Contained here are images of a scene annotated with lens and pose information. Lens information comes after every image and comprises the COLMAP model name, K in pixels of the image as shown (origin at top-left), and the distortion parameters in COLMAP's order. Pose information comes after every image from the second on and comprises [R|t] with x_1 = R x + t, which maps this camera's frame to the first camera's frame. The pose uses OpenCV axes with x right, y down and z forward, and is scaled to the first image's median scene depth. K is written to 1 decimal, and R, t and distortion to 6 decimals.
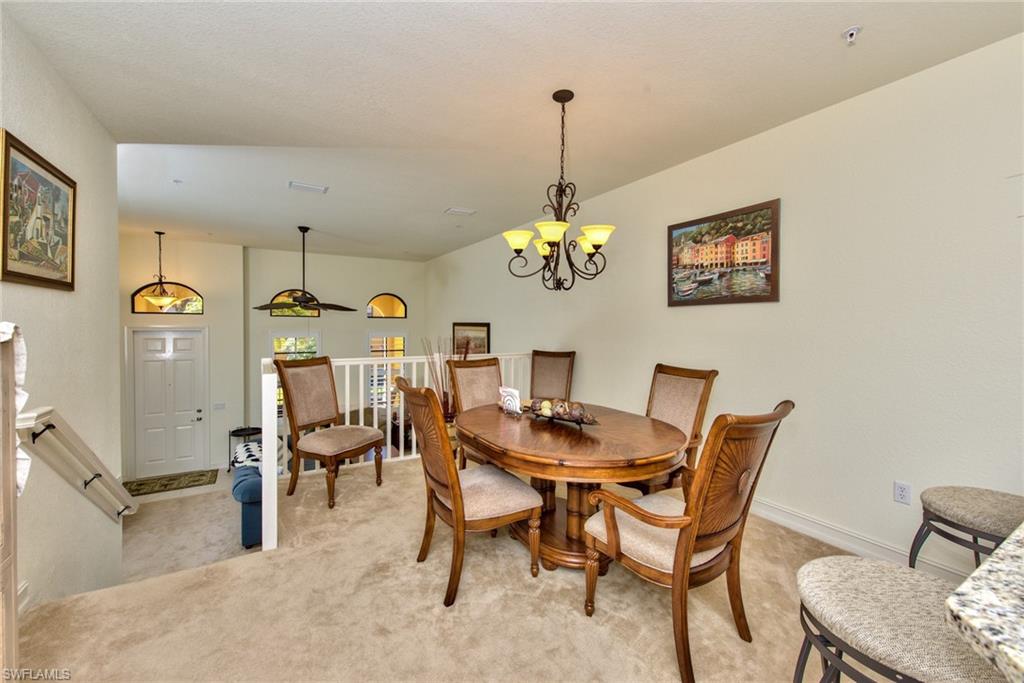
lens RADIAL K [[415.3, 0, 511.0], [0, 415.3, 329.1], [0, 0, 1]] dist [0.000559, 0.000106]
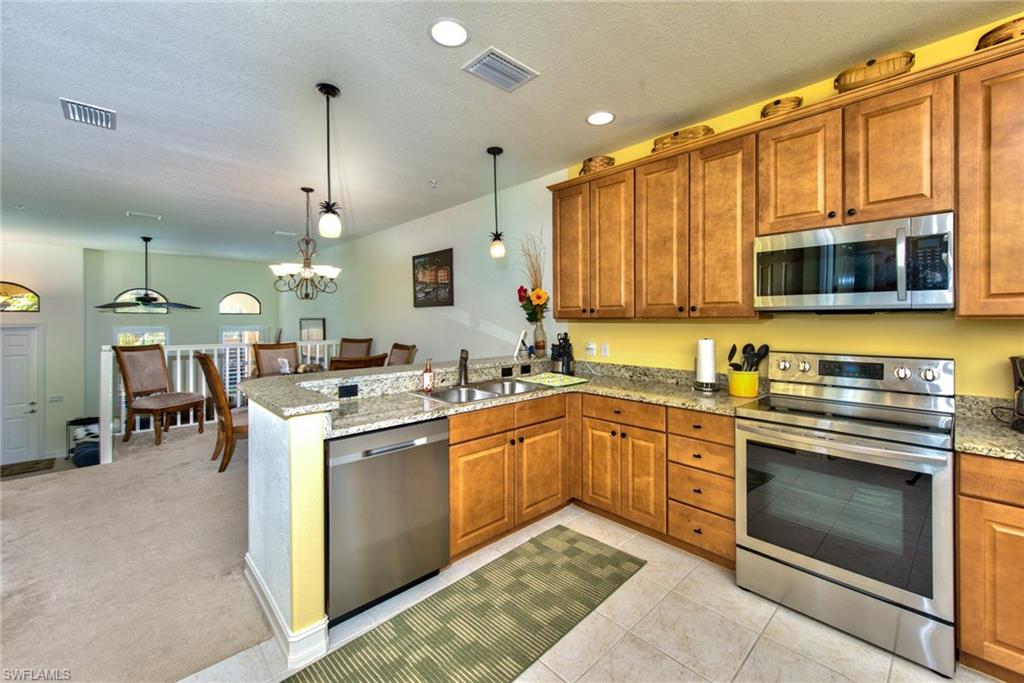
lens RADIAL K [[418.9, 0, 512.8], [0, 418.9, 315.2], [0, 0, 1]] dist [0.000471, -0.000097]
pose [[0.973955, -0.004919, 0.226689, 0.413533], [0.009126, 0.999805, -0.017512, 0.006035], [-0.226559, 0.019125, 0.973810, -0.667332]]
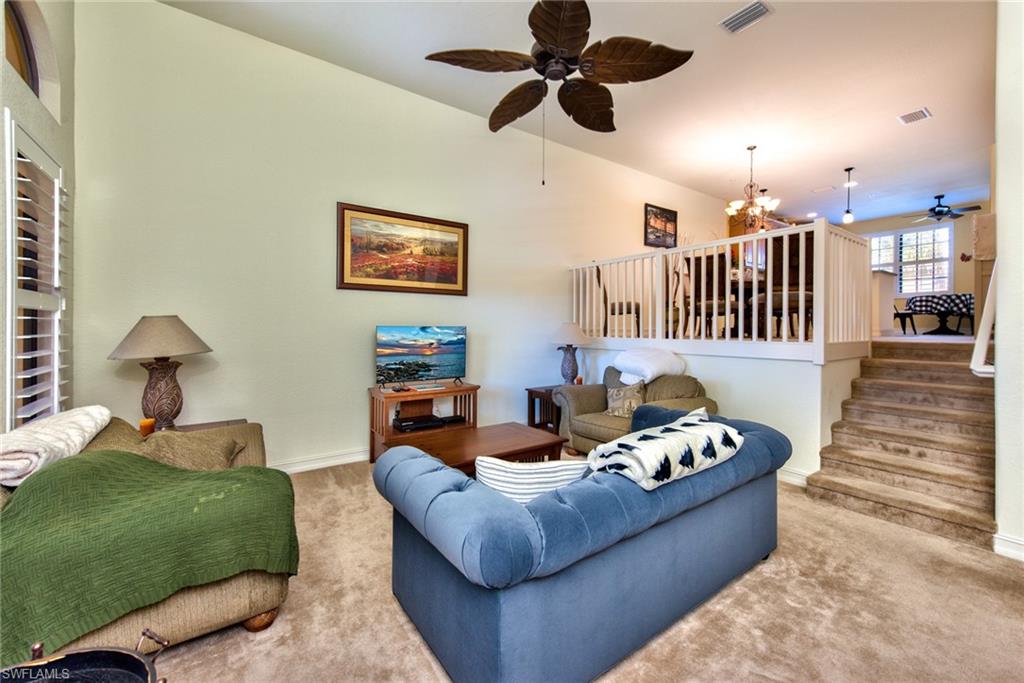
lens RADIAL K [[415.3, 0, 511.0], [0, 415.3, 329.1], [0, 0, 1]] dist [0.000559, 0.000106]
pose [[-0.089148, -0.006621, 0.995996, -1.586422], [0.013382, 0.999880, 0.007845, 0.333036], [-0.995929, 0.014027, -0.089048, 1.926792]]
